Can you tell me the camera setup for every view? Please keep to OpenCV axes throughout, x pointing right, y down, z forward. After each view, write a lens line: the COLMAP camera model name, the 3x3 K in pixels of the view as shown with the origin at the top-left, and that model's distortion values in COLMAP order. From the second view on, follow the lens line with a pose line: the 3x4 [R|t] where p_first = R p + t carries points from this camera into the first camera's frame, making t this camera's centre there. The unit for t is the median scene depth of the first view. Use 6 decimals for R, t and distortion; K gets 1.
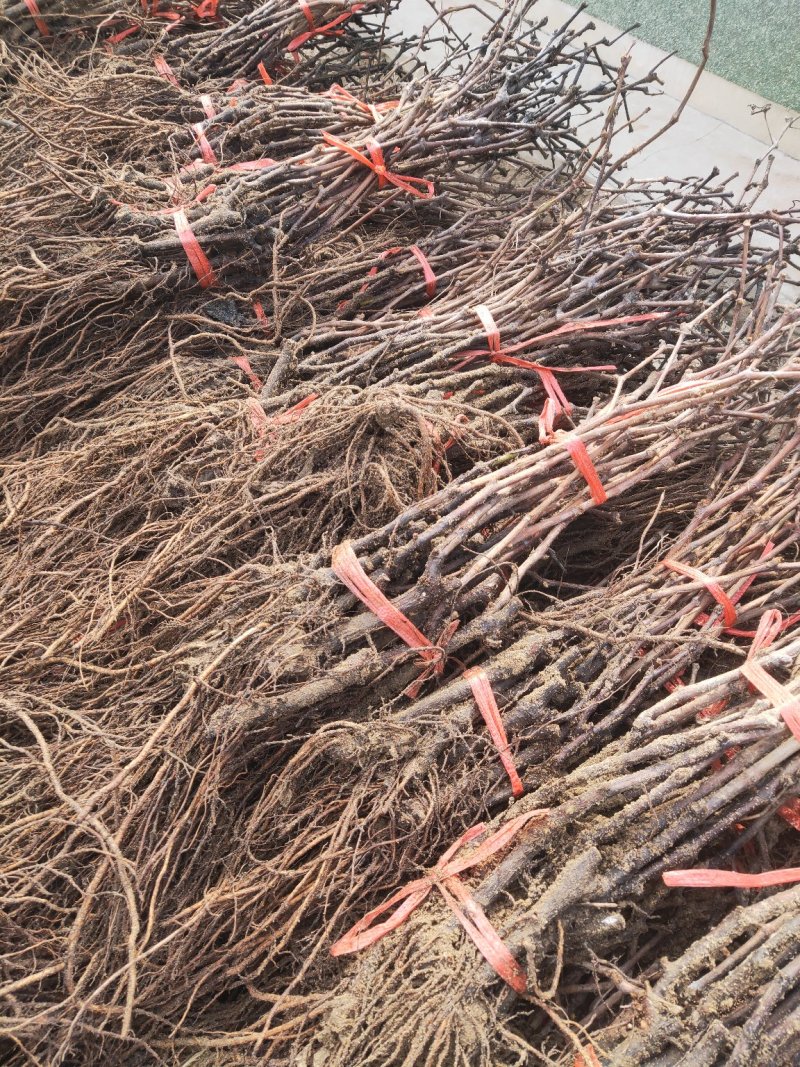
lens RADIAL K [[833.4, 0, 400.0], [0, 833.4, 533.5], [0, 0, 1]] dist [0.001930, 0.058887]
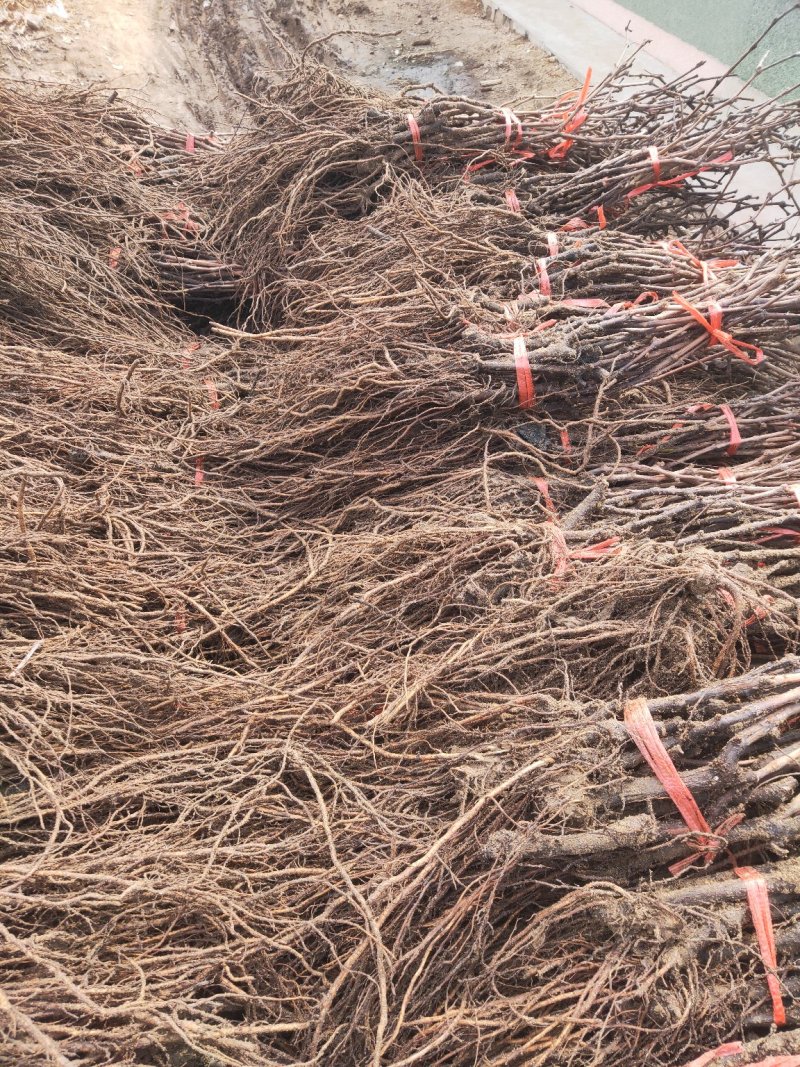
lens RADIAL K [[833.4, 0, 400.0], [0, 833.4, 533.5], [0, 0, 1]] dist [0.001930, 0.058887]
pose [[0.939410, 0.237794, -0.246908, -0.094204], [-0.264562, 0.960953, -0.081097, -0.016287], [0.217983, 0.141506, 0.965639, -0.046912]]
